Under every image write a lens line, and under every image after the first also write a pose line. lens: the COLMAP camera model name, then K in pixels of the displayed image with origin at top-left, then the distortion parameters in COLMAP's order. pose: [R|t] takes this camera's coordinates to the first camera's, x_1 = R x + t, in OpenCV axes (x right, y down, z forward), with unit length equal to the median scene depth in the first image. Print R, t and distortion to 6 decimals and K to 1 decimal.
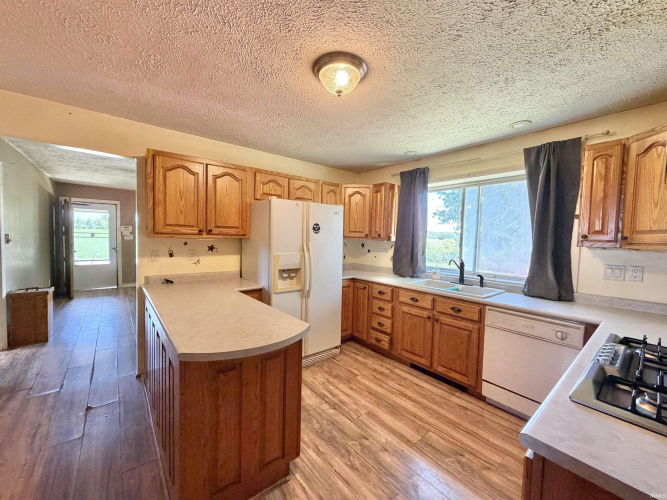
lens RADIAL K [[265.4, 0, 330.5], [0, 265.4, 250.8], [0, 0, 1]] dist [-0.002177, 0.000479]
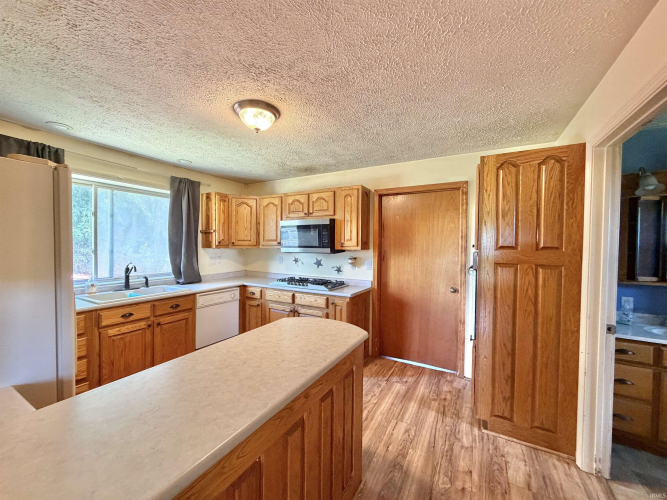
lens RADIAL K [[265.4, 0, 331.5], [0, 265.4, 249.5], [0, 0, 1]] dist [-0.002177, 0.000479]
pose [[-0.366660, -0.046831, 0.929175, -0.776024], [0.026138, 0.997820, 0.060605, -0.072240], [-0.929988, 0.046508, -0.364637, 0.718633]]
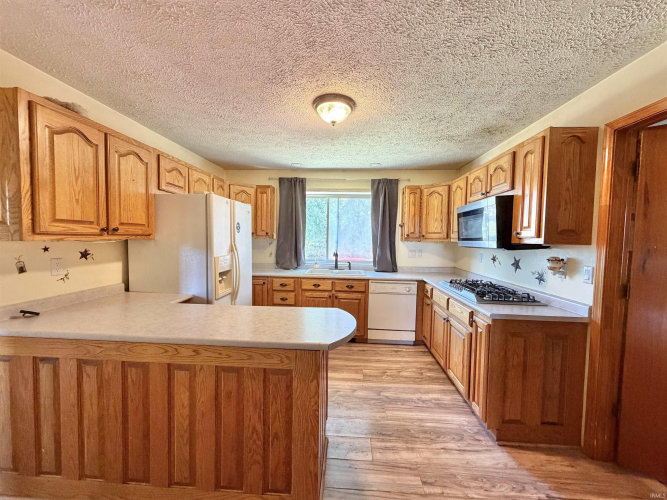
lens RADIAL K [[265.4, 0, 331.3], [0, 265.4, 250.7], [0, 0, 1]] dist [-0.002177, 0.000479]
pose [[0.682196, -0.050652, 0.729412, -0.575990], [0.038158, 0.998704, 0.033664, -0.020832], [-0.730173, 0.004868, 0.683245, 0.093283]]
